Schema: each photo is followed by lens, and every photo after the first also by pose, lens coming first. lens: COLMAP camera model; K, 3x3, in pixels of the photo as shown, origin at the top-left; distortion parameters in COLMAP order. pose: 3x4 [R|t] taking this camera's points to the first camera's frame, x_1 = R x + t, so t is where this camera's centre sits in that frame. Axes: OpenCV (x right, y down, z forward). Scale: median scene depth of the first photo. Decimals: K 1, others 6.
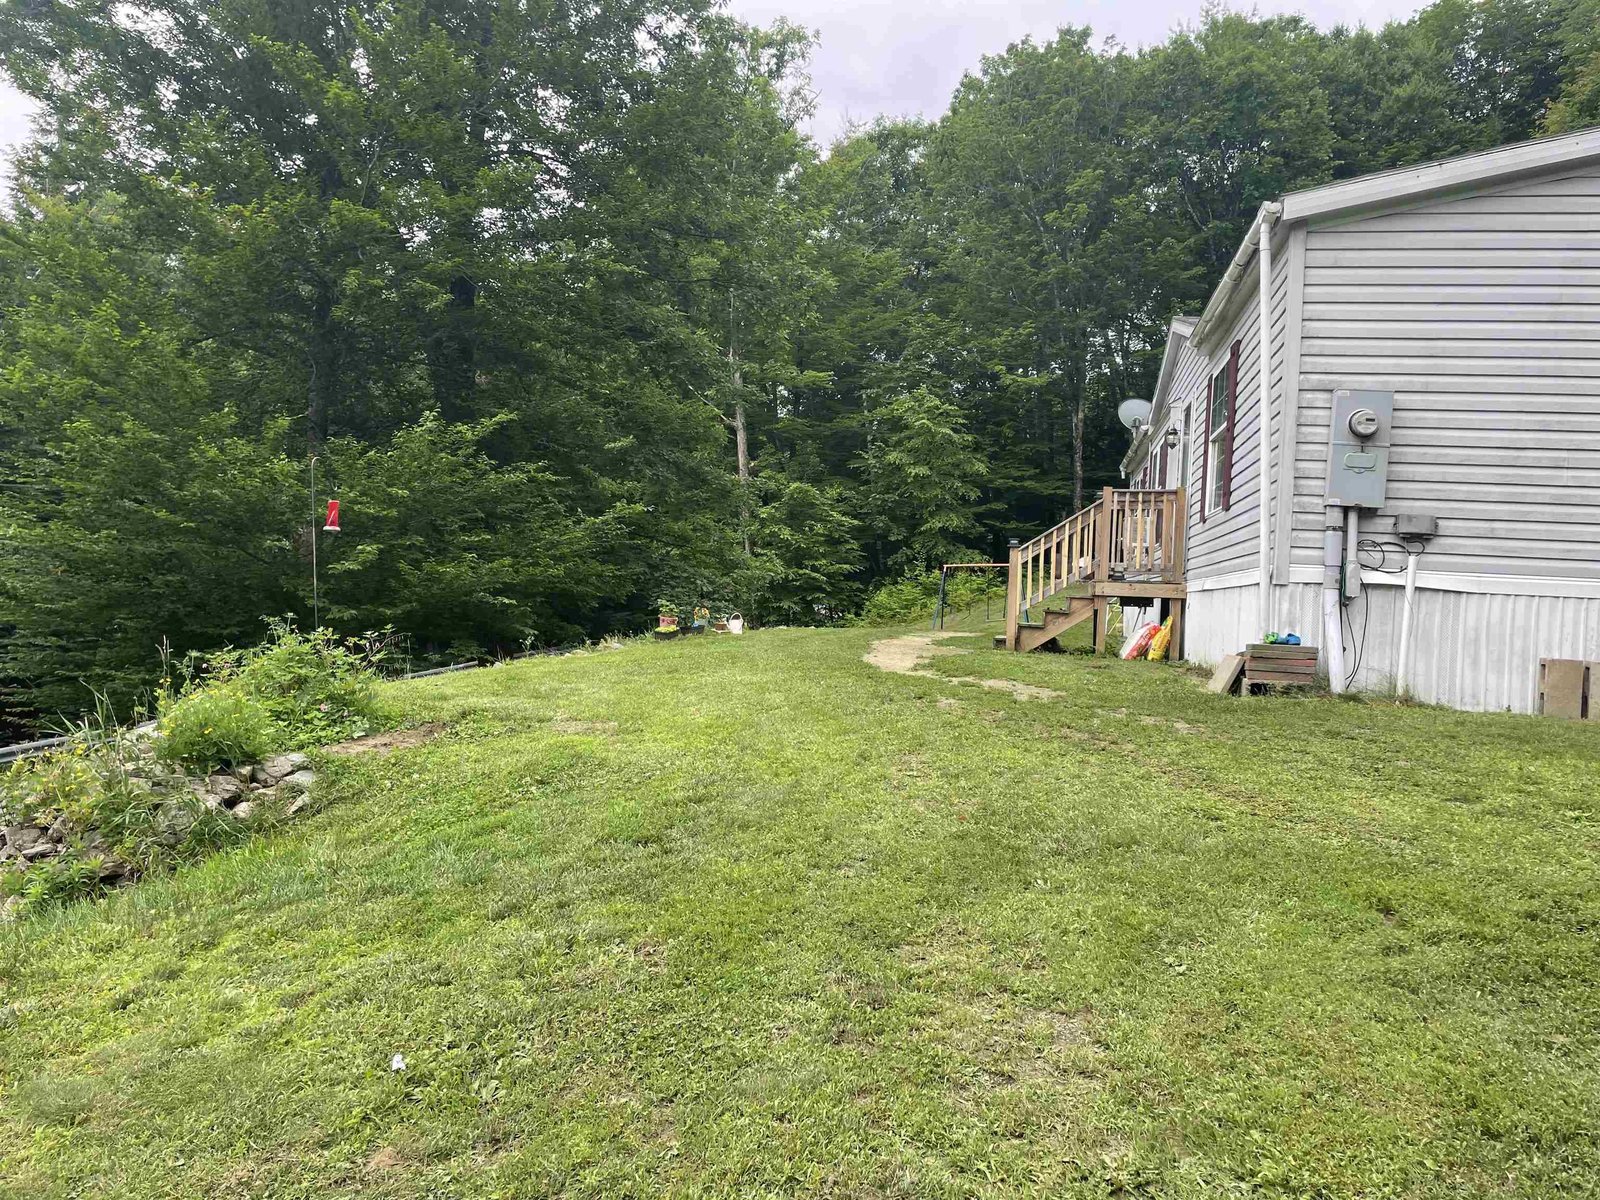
lens RADIAL K [[1190.4, 0, 802.3], [0, 1190.4, 597.3], [0, 0, 1]] dist [-0.067461, -0.002912]
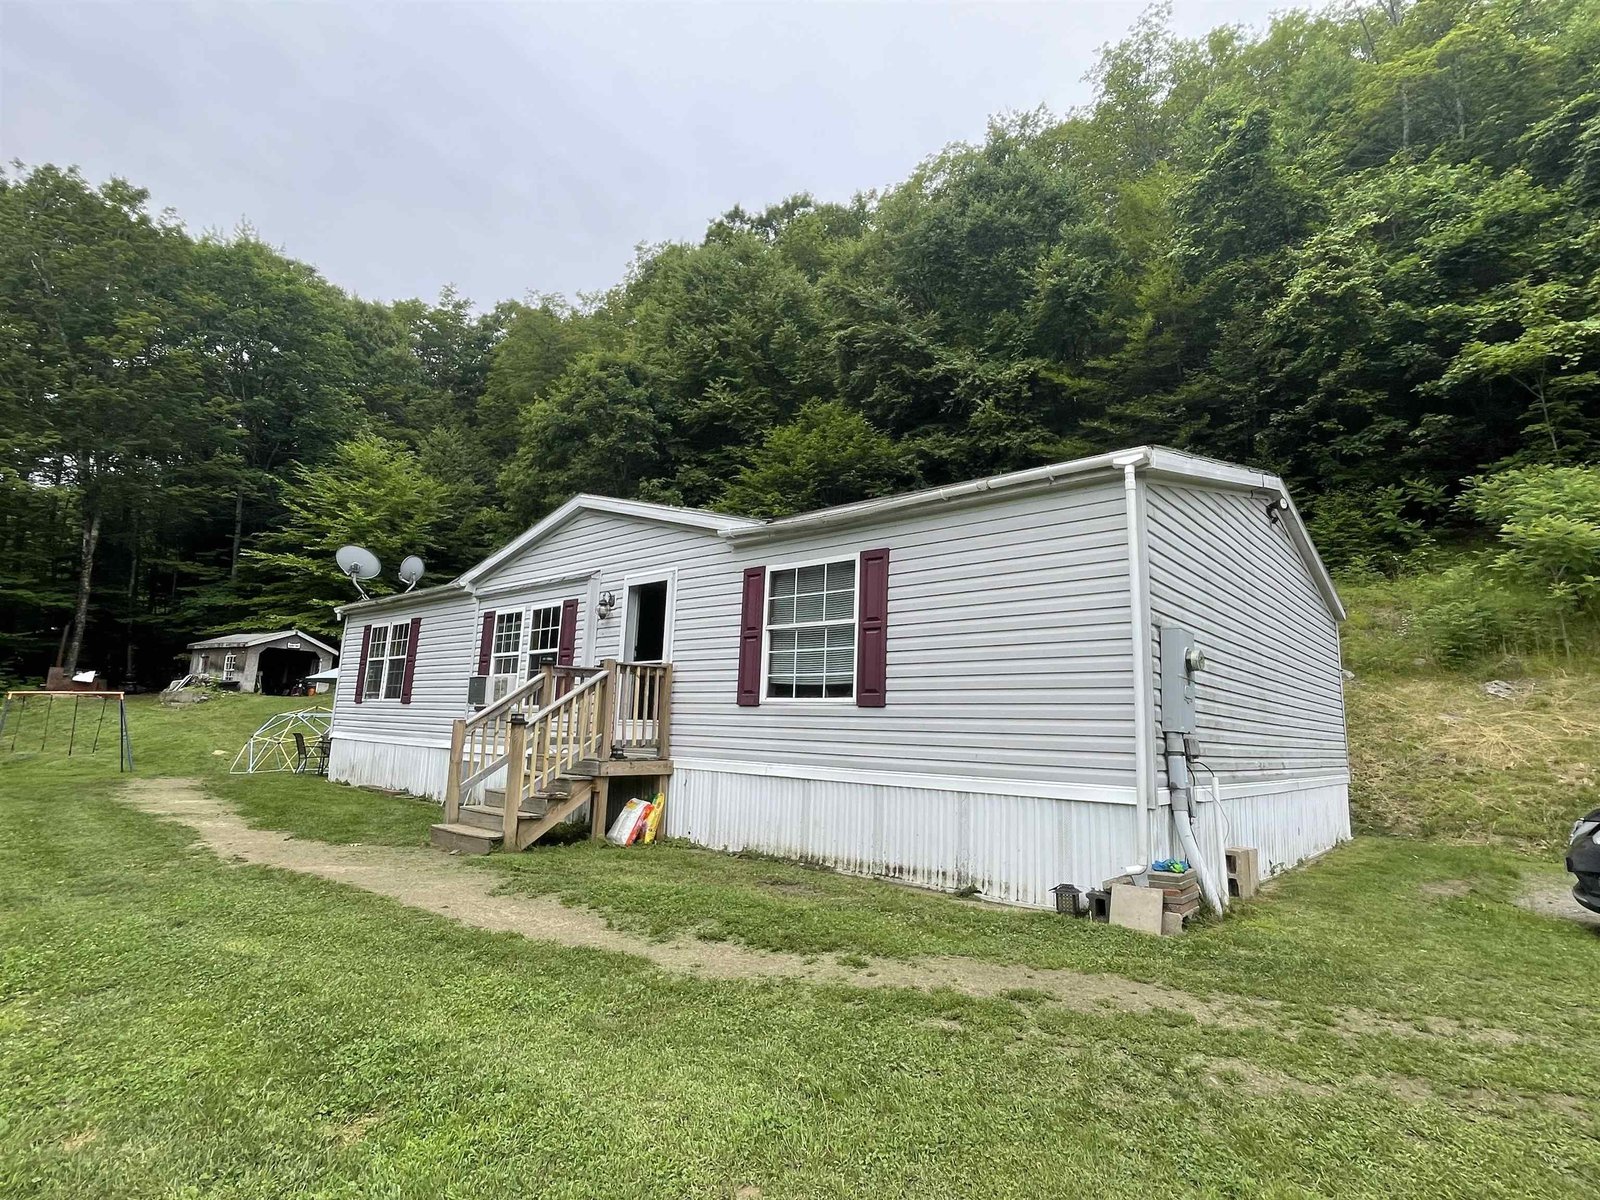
lens RADIAL K [[785.6, 0, 800.2], [0, 785.6, 604.3], [0, 0, 1]] dist [-0.014013, 0.001277]
pose [[0.489634, 0.111551, 0.864763, -0.213977], [-0.009852, 0.992427, -0.122441, -0.060395], [-0.871872, 0.051432, 0.487025, 0.552556]]
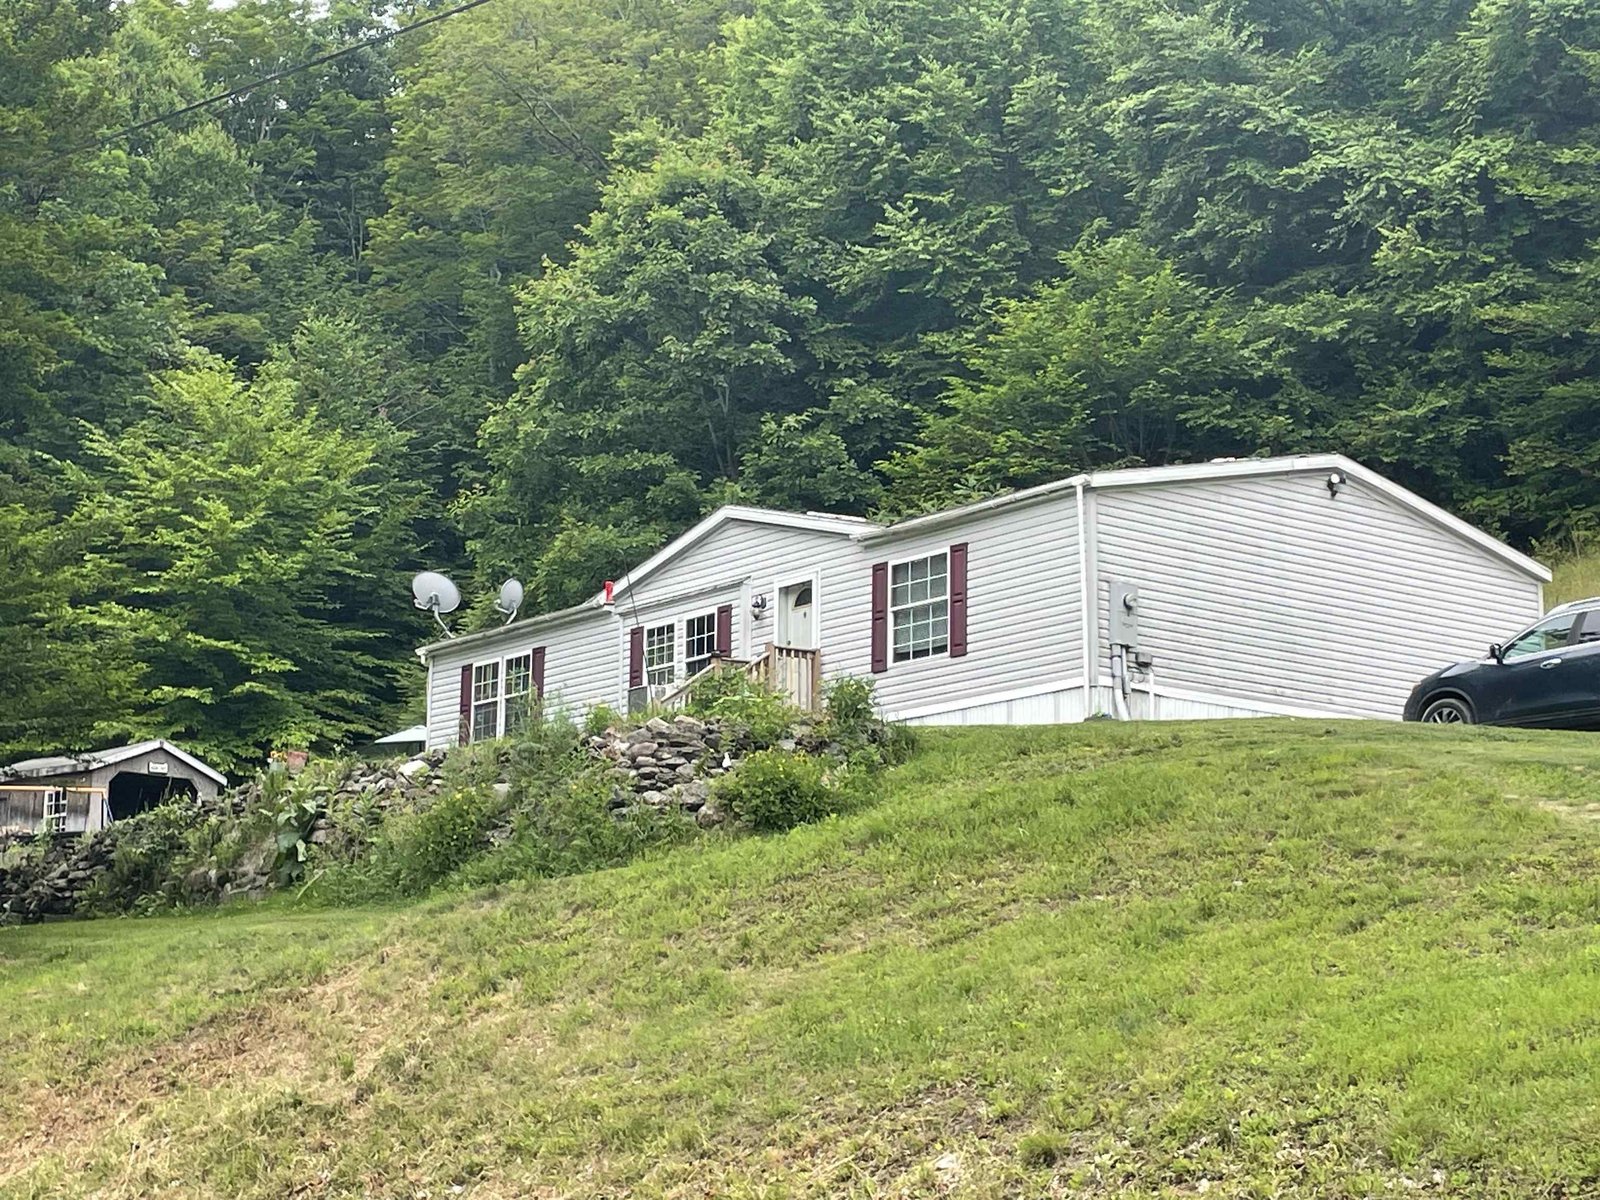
lens RADIAL K [[2941.0, 0, 802.9], [0, 2941.0, 600.0], [0, 0, 1]] dist [0.121118, 0.000000]
pose [[0.643461, 0.114917, 0.756803, -1.934110], [0.021631, 0.985542, -0.168042, 0.355888], [-0.765173, 0.124499, 0.631673, -0.882181]]
